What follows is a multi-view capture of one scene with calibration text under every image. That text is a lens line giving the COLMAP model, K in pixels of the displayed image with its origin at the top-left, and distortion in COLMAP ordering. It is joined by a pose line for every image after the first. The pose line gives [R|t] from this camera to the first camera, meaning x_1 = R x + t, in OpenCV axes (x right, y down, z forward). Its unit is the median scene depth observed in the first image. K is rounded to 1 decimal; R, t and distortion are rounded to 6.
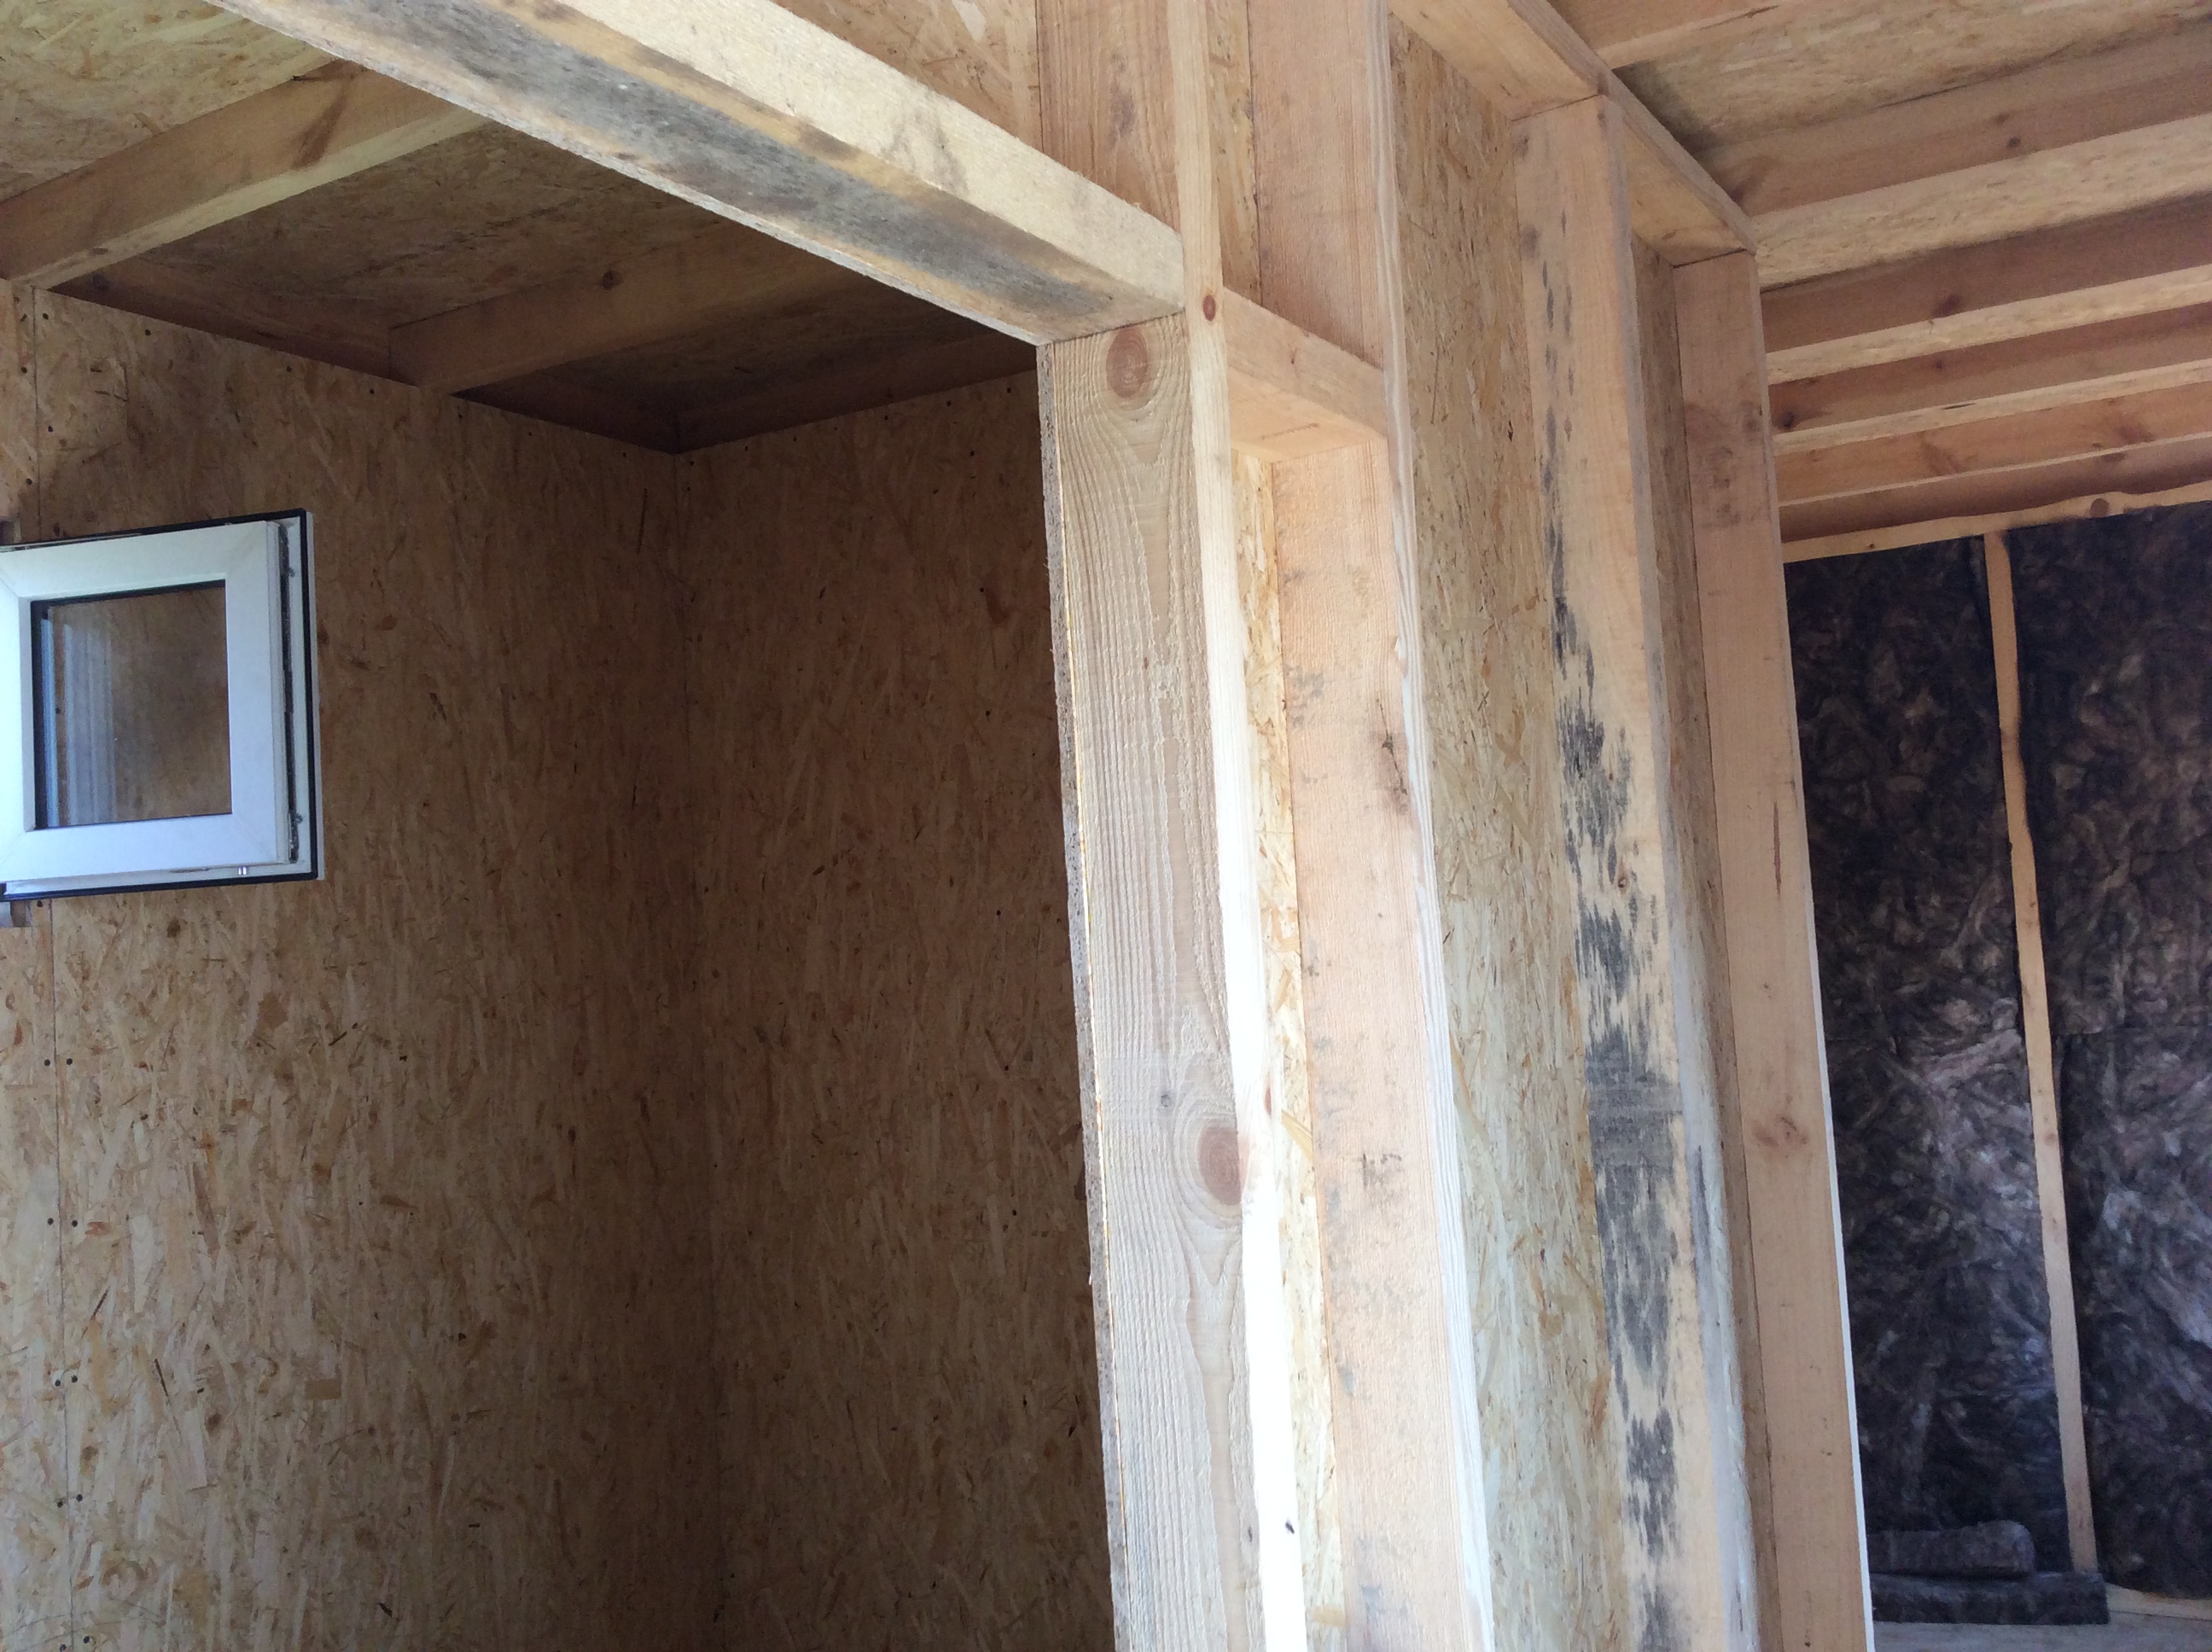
lens RADIAL K [[2129.0, 0, 1167.6], [0, 2129.0, 837.5], [0, 0, 1]] dist [0.019313, 0.000000]
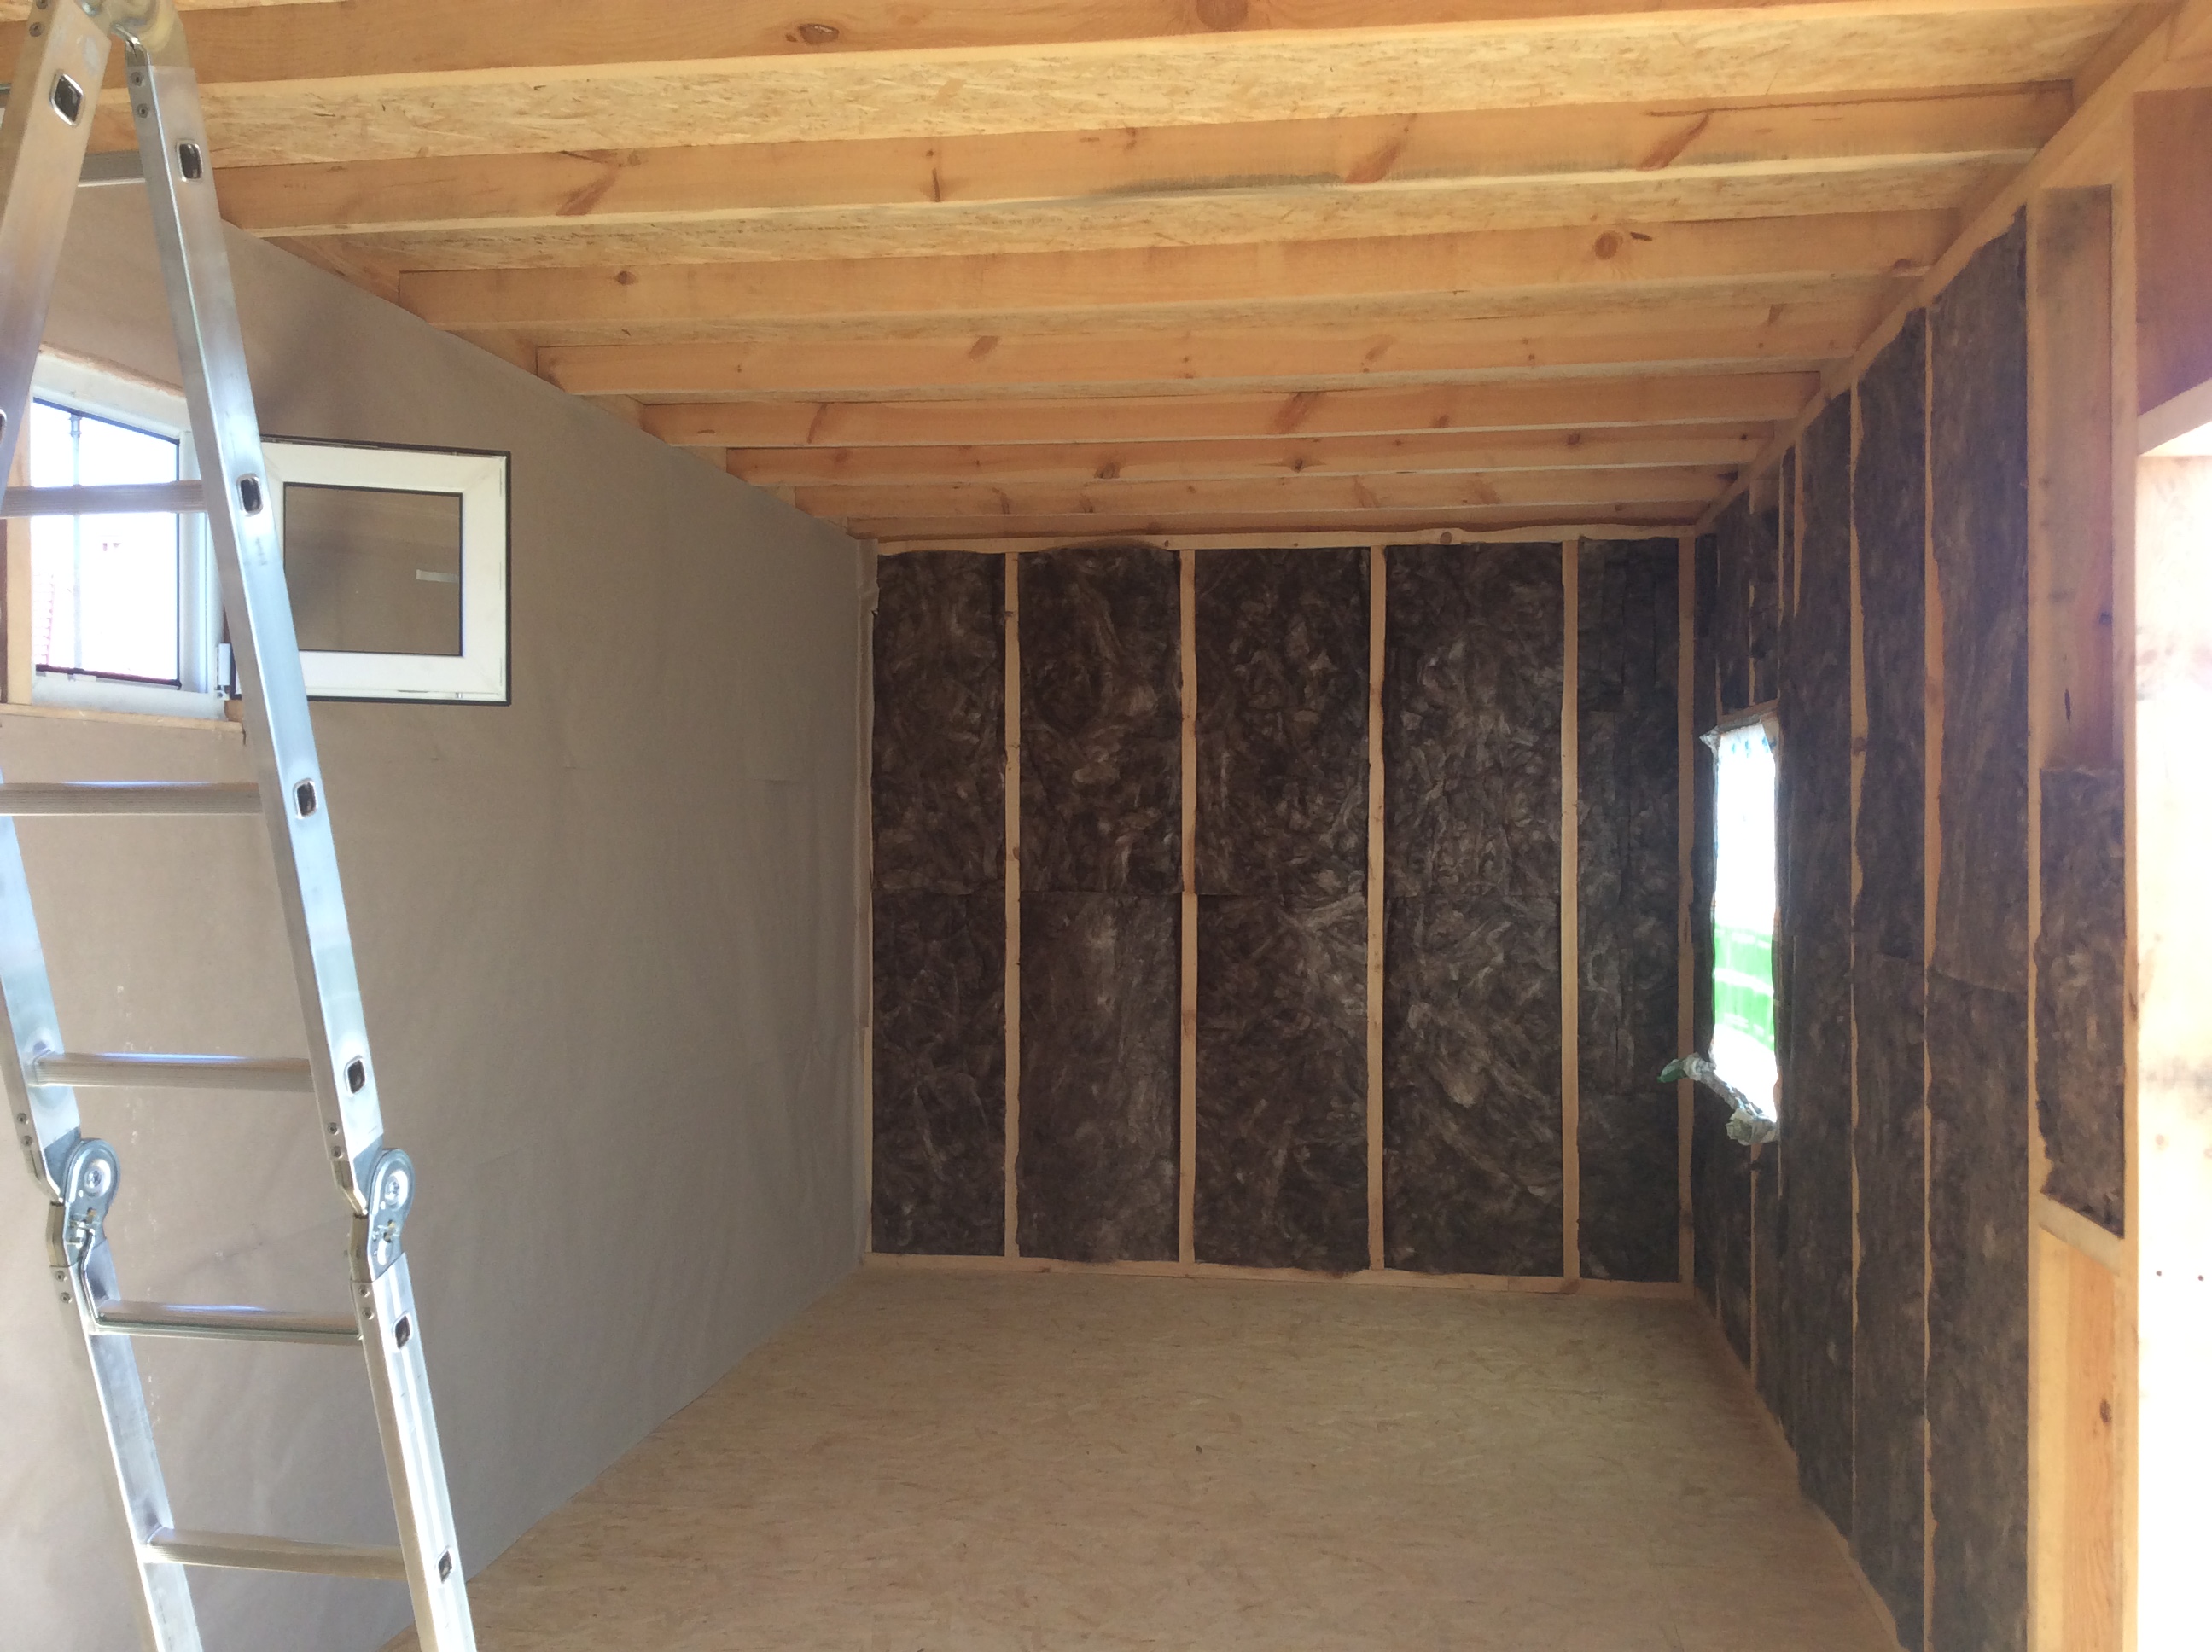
lens RADIAL K [[2129.0, 0, 1102.6], [0, 2129.0, 829.3], [0, 0, 1]] dist [0.019313, 0.000000]
pose [[0.922912, 0.059509, 0.380385, -0.317268], [-0.078441, 0.996323, 0.034450, 0.011574], [-0.376937, -0.061633, 0.924186, -0.264381]]
